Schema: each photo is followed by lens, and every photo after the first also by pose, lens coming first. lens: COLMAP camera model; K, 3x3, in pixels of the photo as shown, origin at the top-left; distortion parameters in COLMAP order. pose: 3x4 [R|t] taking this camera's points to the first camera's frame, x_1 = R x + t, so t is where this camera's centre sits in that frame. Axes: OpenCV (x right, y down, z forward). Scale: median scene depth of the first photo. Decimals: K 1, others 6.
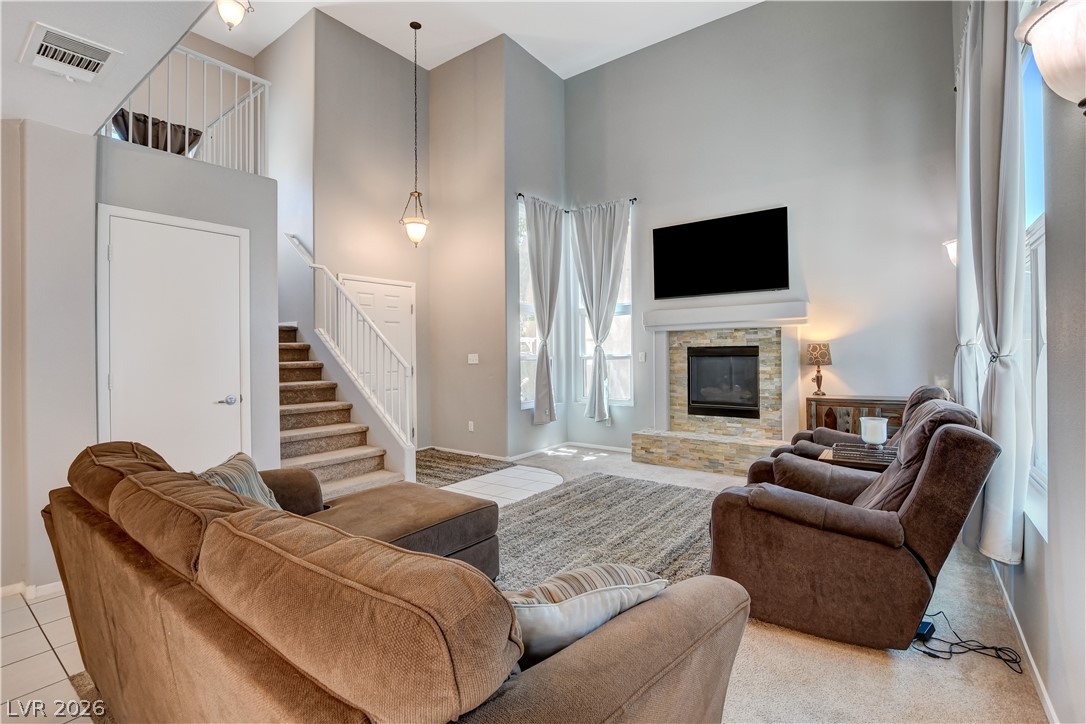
lens RADIAL K [[499.8, 0, 540.8], [0, 499.8, 353.2], [0, 0, 1]] dist [-0.034593, -0.000182]
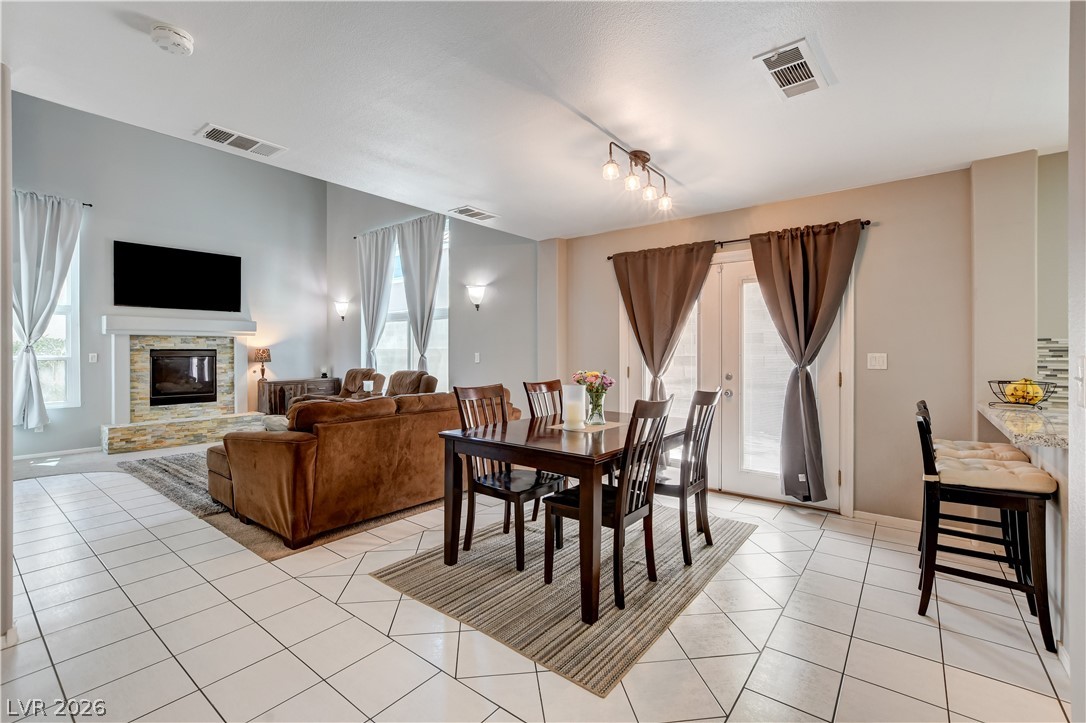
lens RADIAL K [[479.2, 0, 545.0], [0, 479.2, 347.3], [0, 0, 1]] dist [-0.011939, 0.000064]
pose [[0.033340, 0.020499, 0.999234, -0.877550], [0.002799, 0.999784, -0.020604, 0.009947], [-0.999440, 0.003483, 0.033275, 0.026808]]
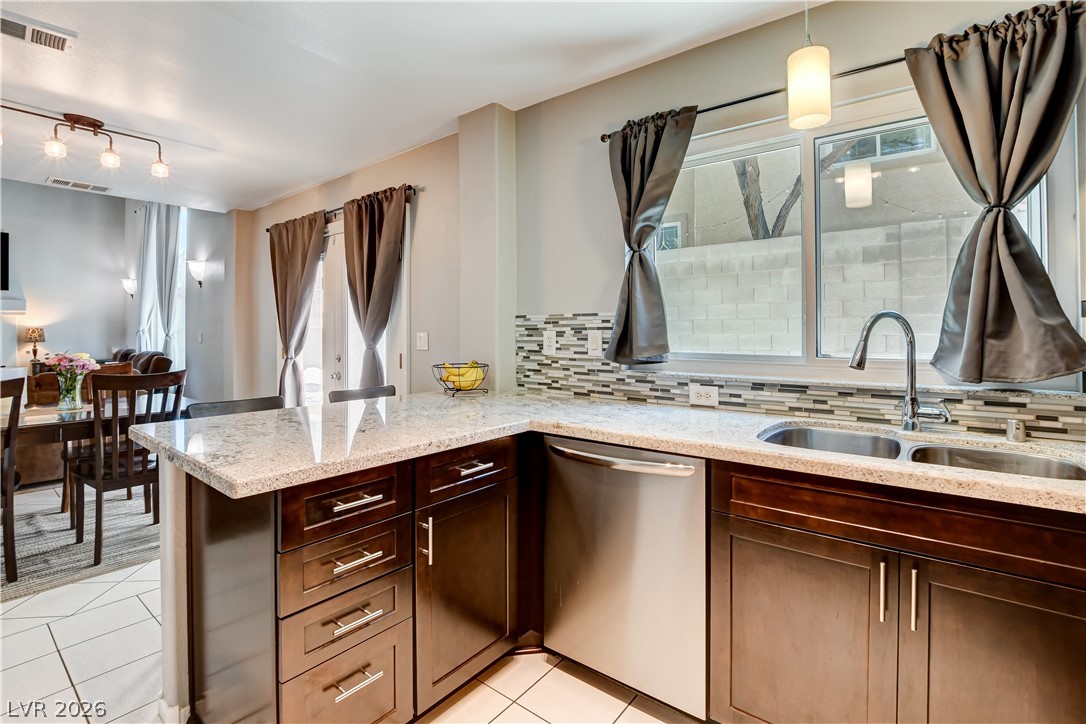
lens RADIAL K [[498.5, 0, 545.3], [0, 498.5, 322.2], [0, 0, 1]] dist [-0.027223, 0.000350]
pose [[0.032820, 0.029619, 0.999022, -0.817643], [0.004302, 0.999547, -0.029775, 0.012365], [-0.999452, 0.005275, 0.032678, -0.586367]]
